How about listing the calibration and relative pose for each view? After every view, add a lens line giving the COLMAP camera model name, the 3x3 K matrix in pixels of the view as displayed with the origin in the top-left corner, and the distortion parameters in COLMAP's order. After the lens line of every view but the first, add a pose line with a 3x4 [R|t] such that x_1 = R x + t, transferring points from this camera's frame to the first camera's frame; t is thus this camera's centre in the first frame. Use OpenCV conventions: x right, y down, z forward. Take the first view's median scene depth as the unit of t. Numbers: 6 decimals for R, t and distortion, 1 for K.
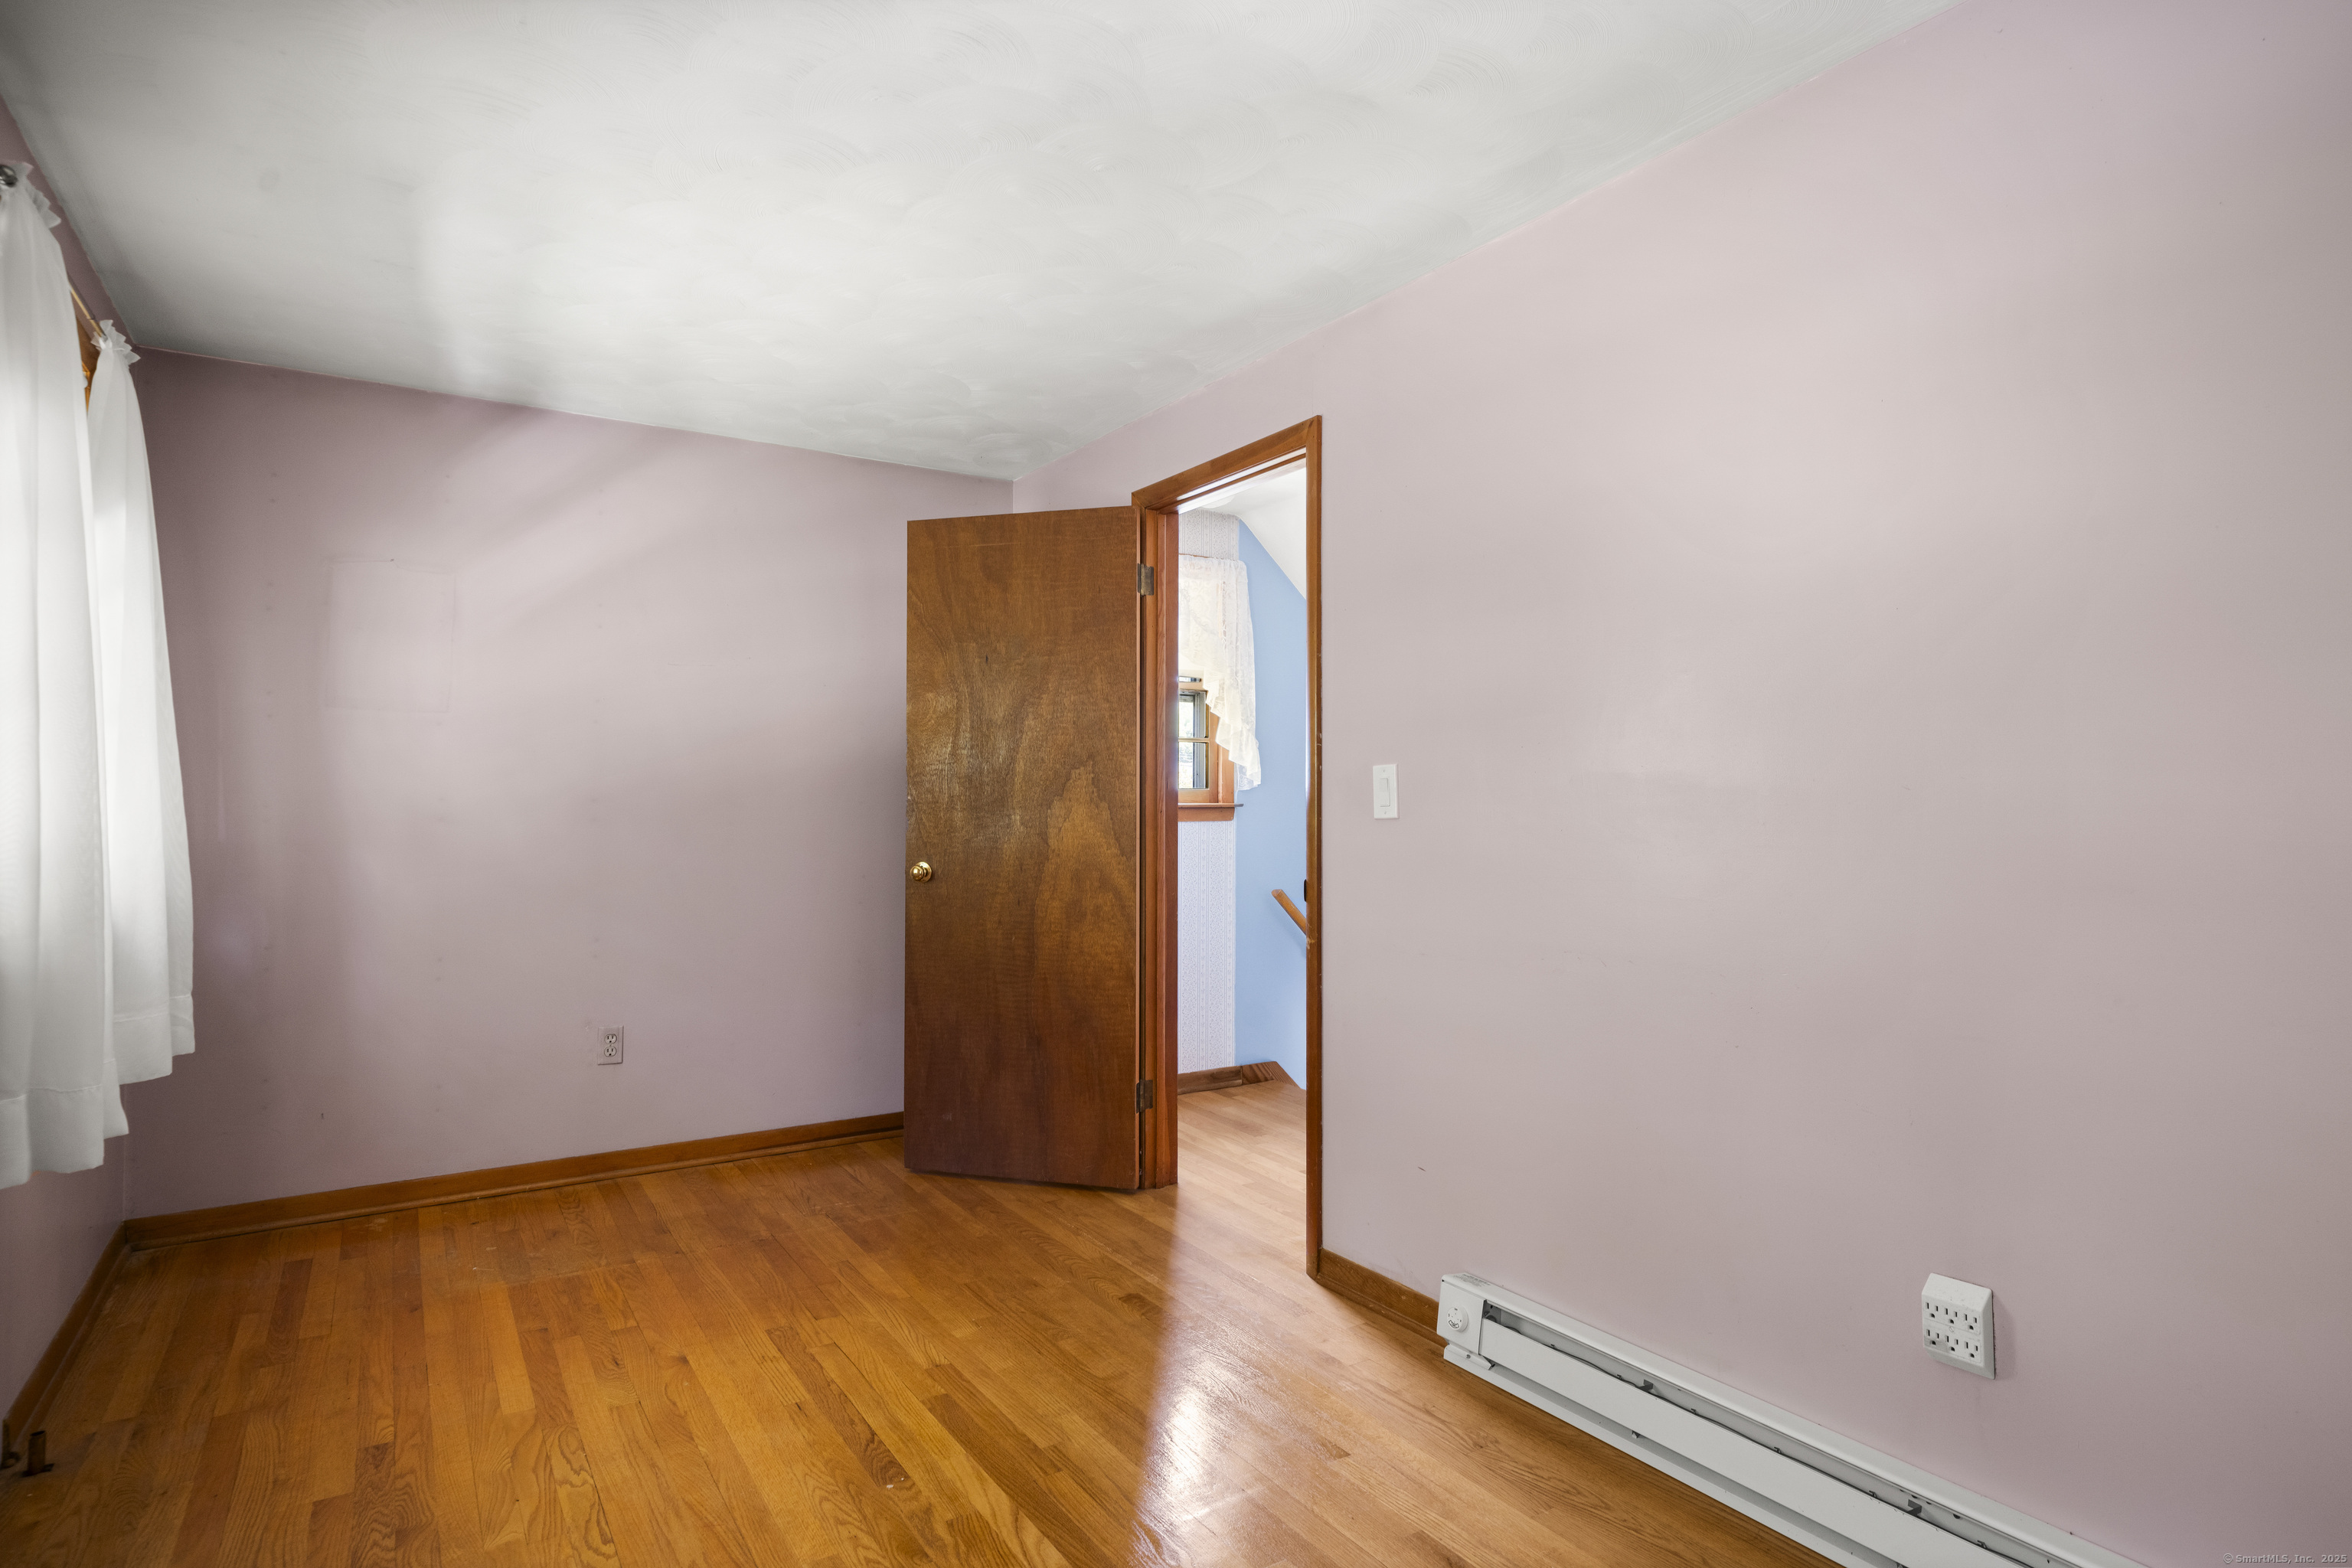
lens RADIAL K [[1242.6, 0, 1176.0], [0, 1242.6, 784.0], [0, 0, 1]] dist [0.001337, 0.000230]
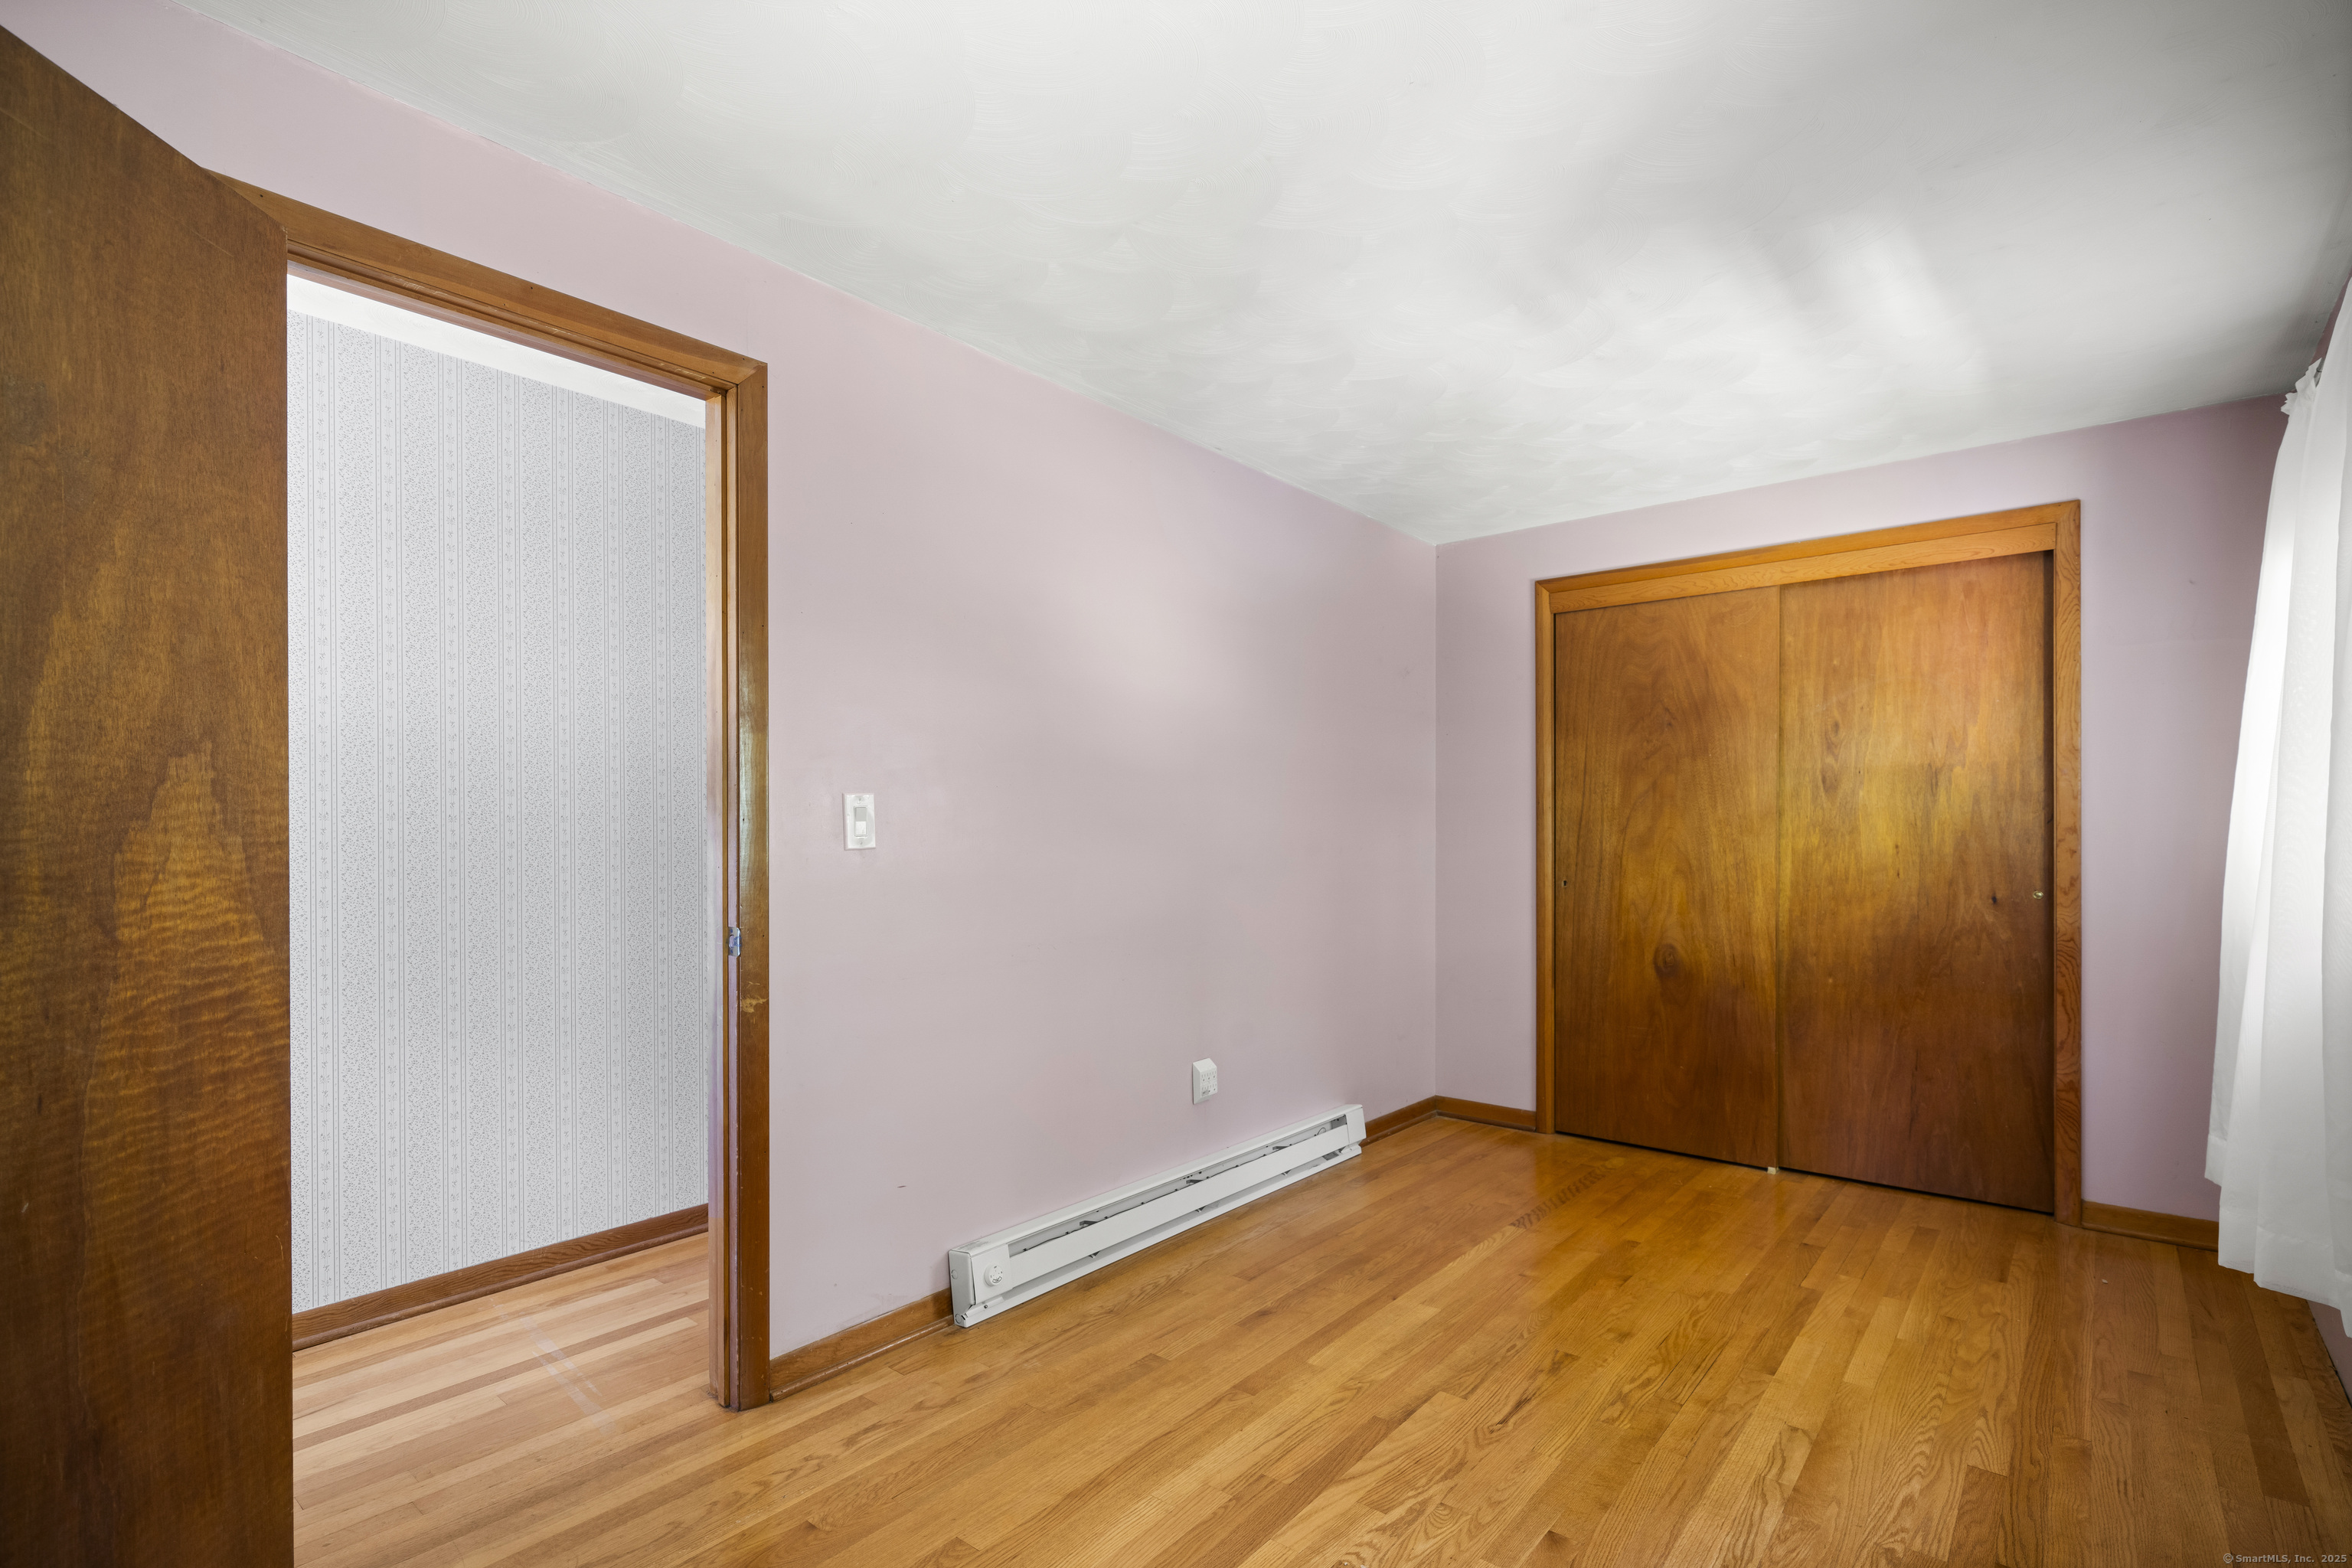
lens RADIAL K [[1095.7, 0, 1175.0], [0, 1095.7, 833.0], [0, 0, 1]] dist [-0.000257, 0.000086]
pose [[-0.302161, 0.000840, 0.953256, -0.701666], [-0.009438, 0.999948, -0.003873, 0.015886], [-0.953210, -0.010167, -0.302138, 1.006028]]
